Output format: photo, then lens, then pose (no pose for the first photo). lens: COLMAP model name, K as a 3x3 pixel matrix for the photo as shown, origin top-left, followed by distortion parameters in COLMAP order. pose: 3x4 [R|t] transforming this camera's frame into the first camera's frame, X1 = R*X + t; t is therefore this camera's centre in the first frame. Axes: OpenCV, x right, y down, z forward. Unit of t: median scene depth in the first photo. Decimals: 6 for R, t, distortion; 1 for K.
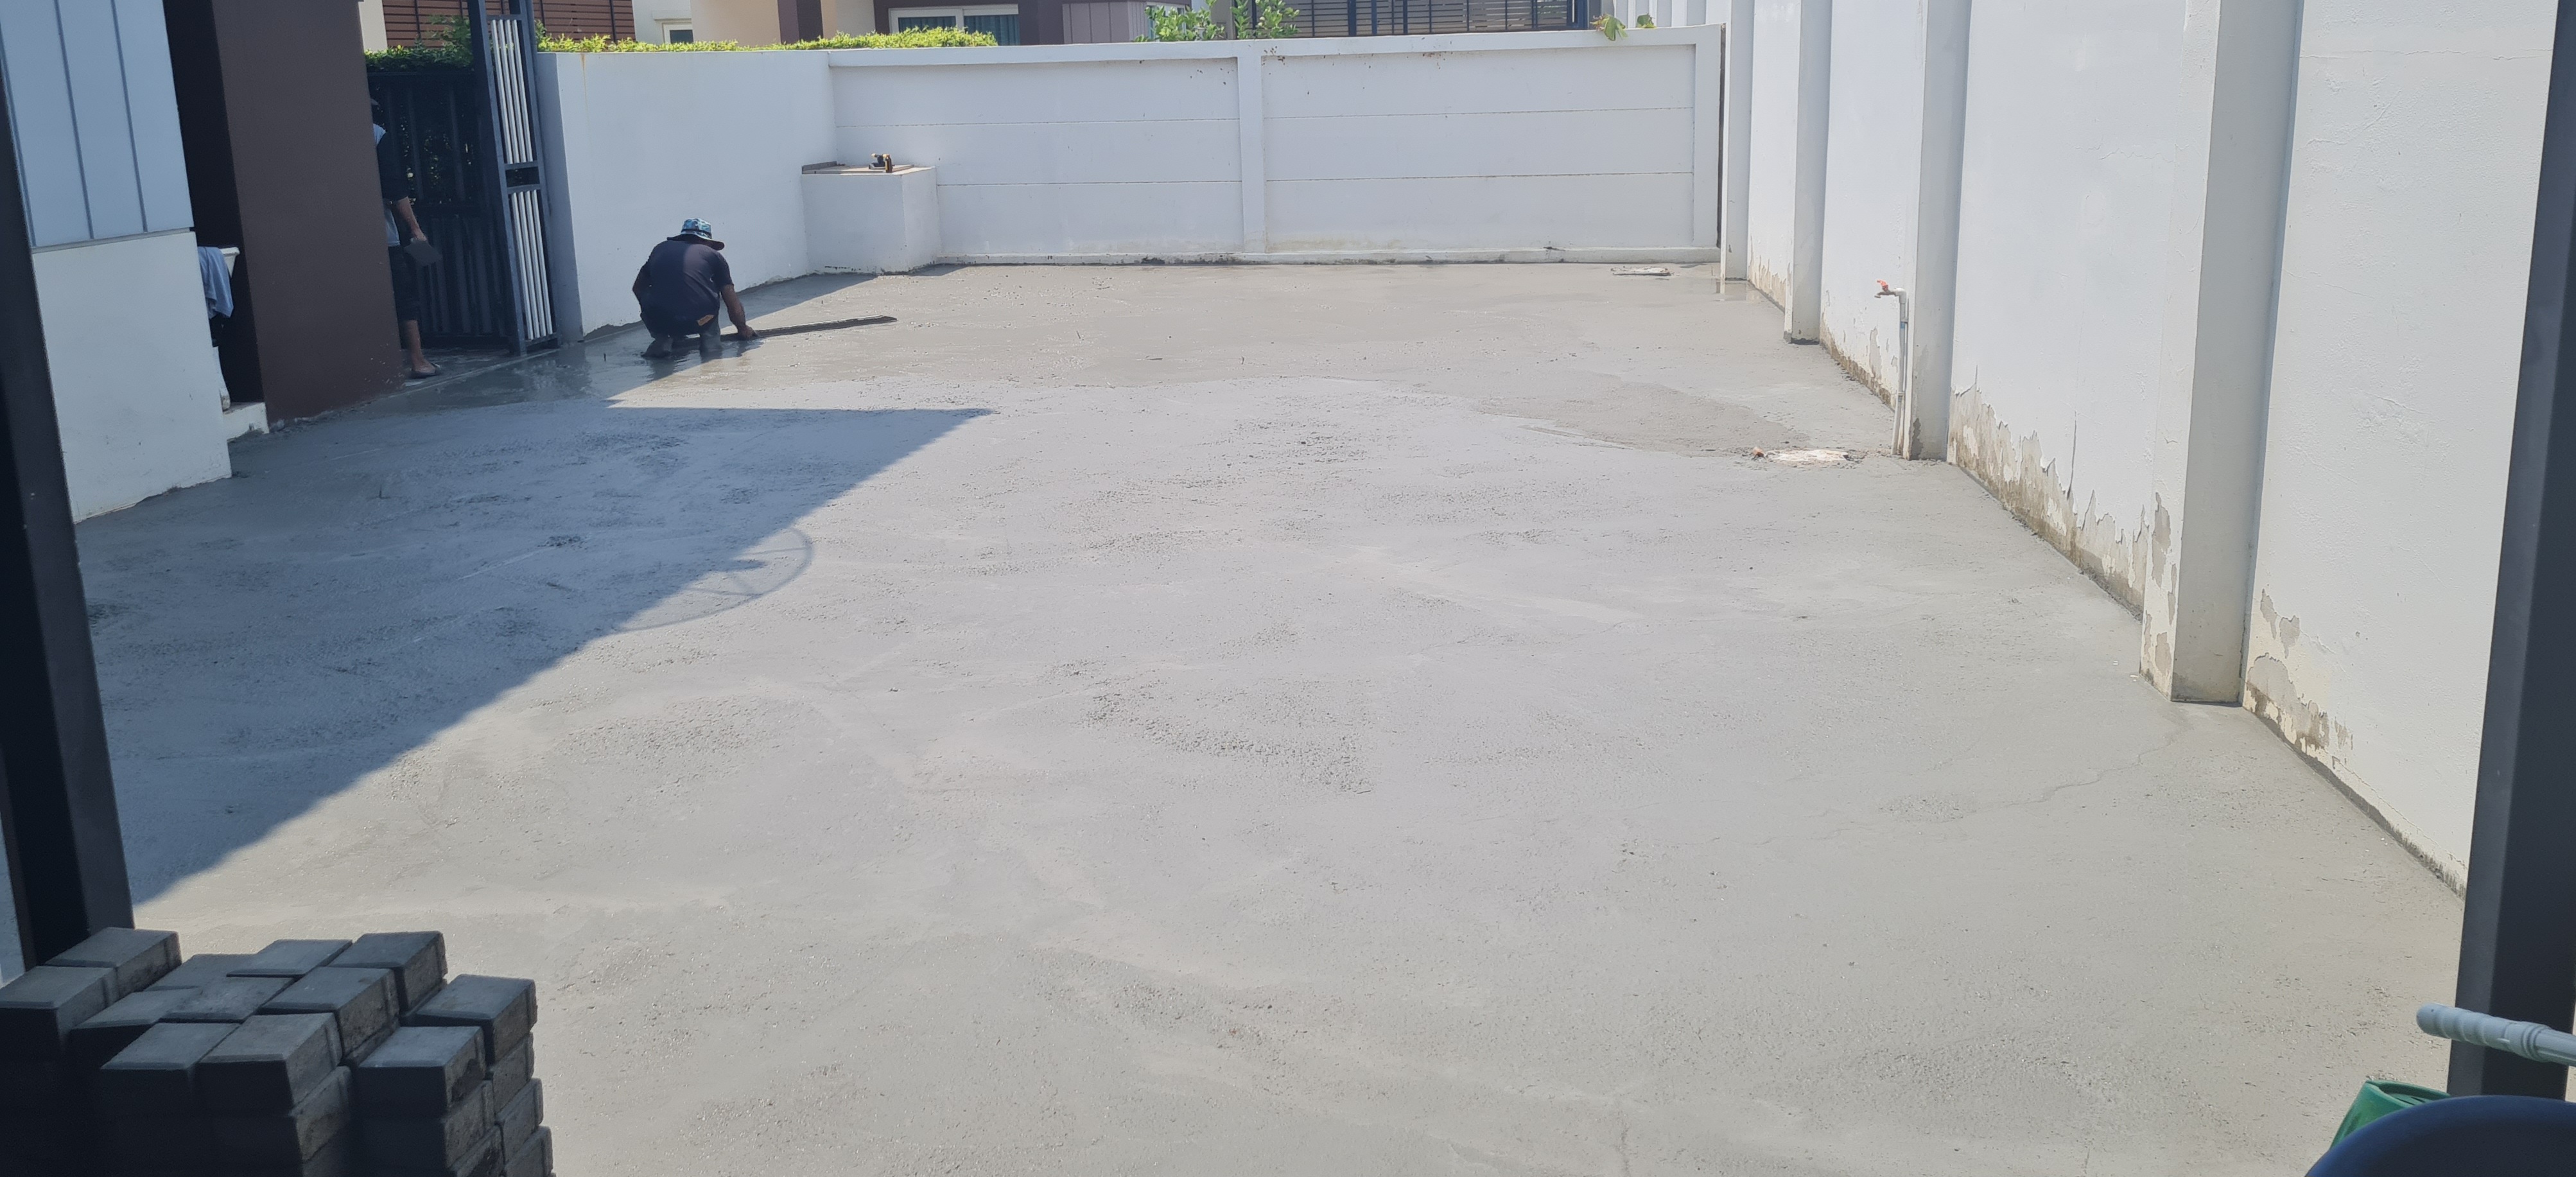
lens RADIAL K [[1941.3, 0, 1283.1], [0, 1941.3, 438.8], [0, 0, 1]] dist [0.056895, -0.006161]
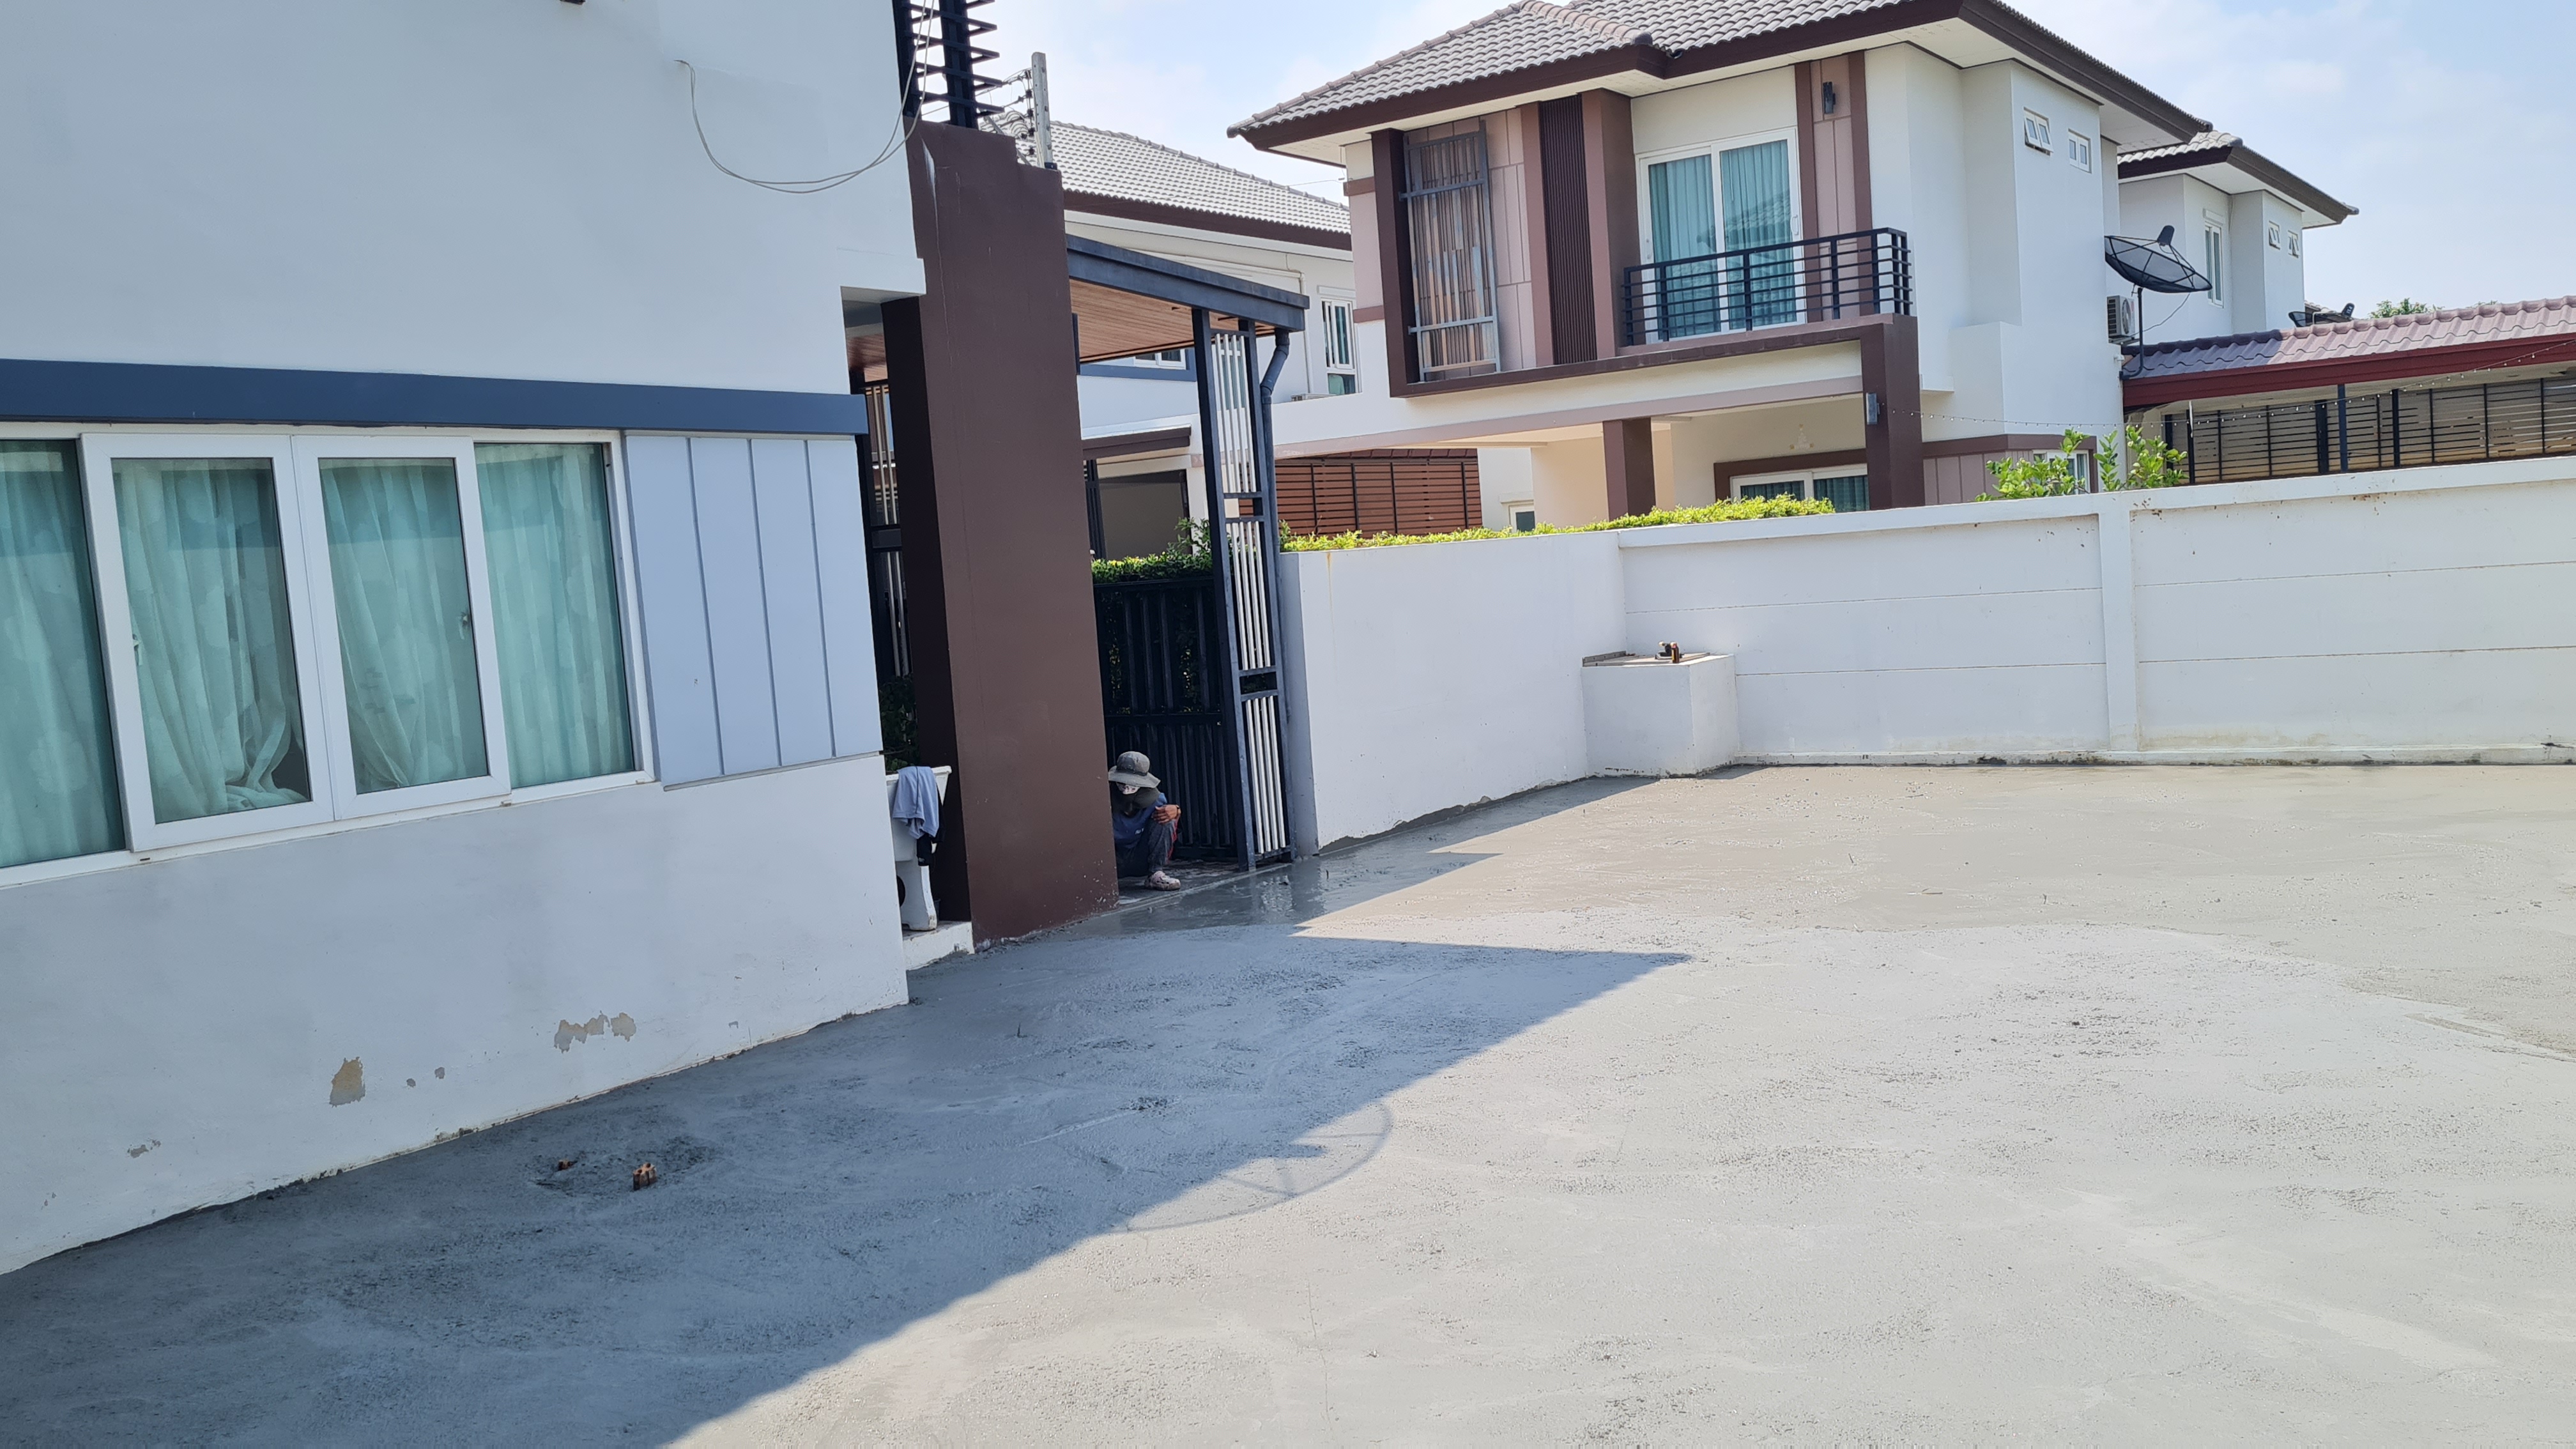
lens RADIAL K [[2108.6, 0, 1312.3], [0, 2108.6, 715.7], [0, 0, 1]] dist [0.056939, -0.043873]
pose [[0.909042, -0.010043, -0.416584, 0.087612], [-0.032600, 0.994931, -0.095125, -0.029279], [0.415428, 0.100053, 0.904107, 0.118145]]
